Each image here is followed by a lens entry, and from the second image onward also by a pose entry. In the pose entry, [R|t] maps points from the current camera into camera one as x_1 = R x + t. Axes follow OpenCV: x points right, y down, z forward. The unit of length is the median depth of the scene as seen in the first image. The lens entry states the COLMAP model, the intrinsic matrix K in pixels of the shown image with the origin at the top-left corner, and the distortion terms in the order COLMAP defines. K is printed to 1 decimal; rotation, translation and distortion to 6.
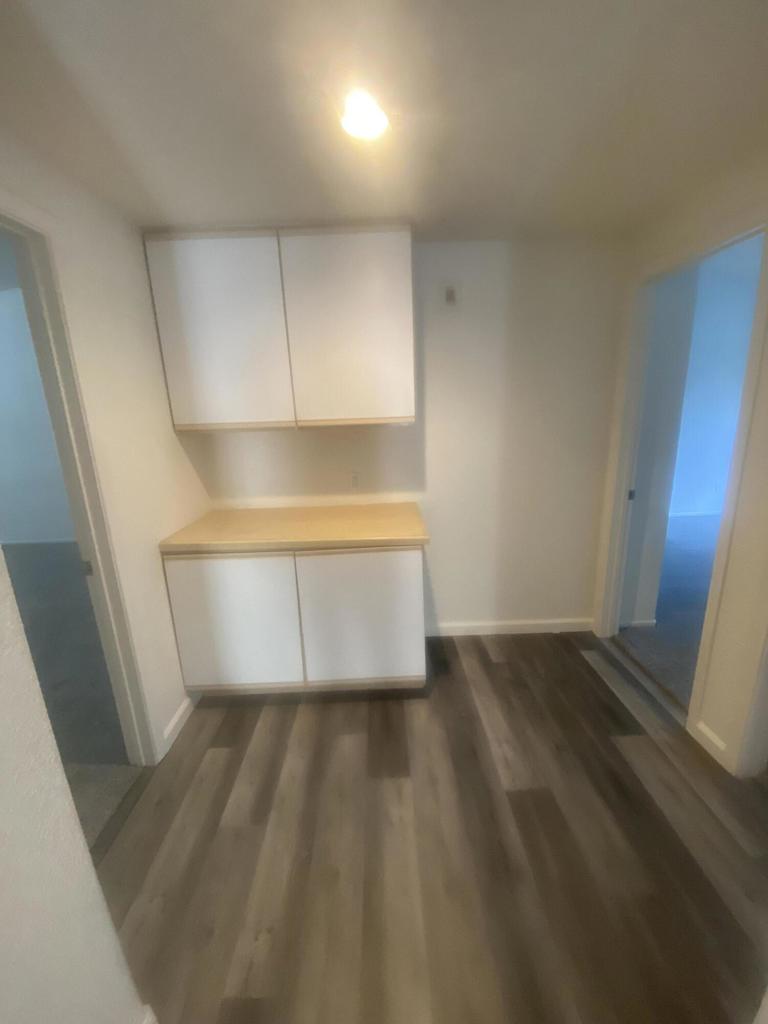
lens RADIAL K [[410.3, 0, 382.7], [0, 410.3, 511.1], [0, 0, 1]] dist [0.018718, -0.019837]
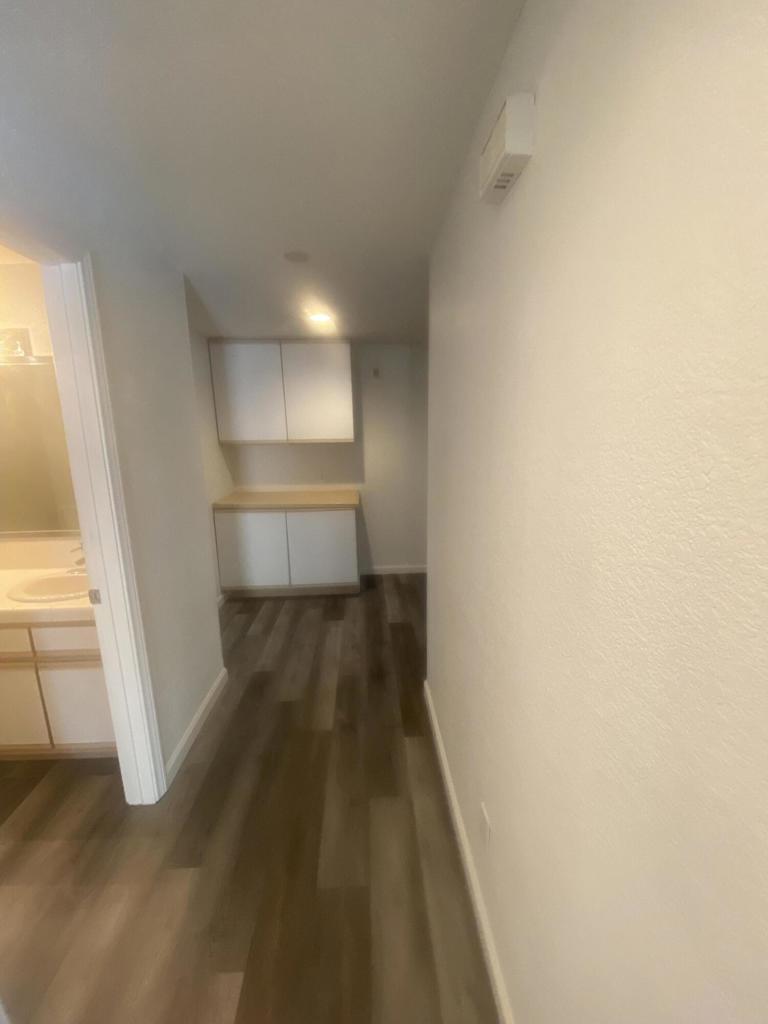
lens RADIAL K [[410.3, 0, 382.7], [0, 410.3, 511.1], [0, 0, 1]] dist [0.018718, -0.019837]
pose [[0.999060, 0.014338, 0.040910, 0.143746], [-0.012375, 0.998778, -0.047851, 0.183786], [-0.041546, 0.047300, 0.998016, -0.846968]]
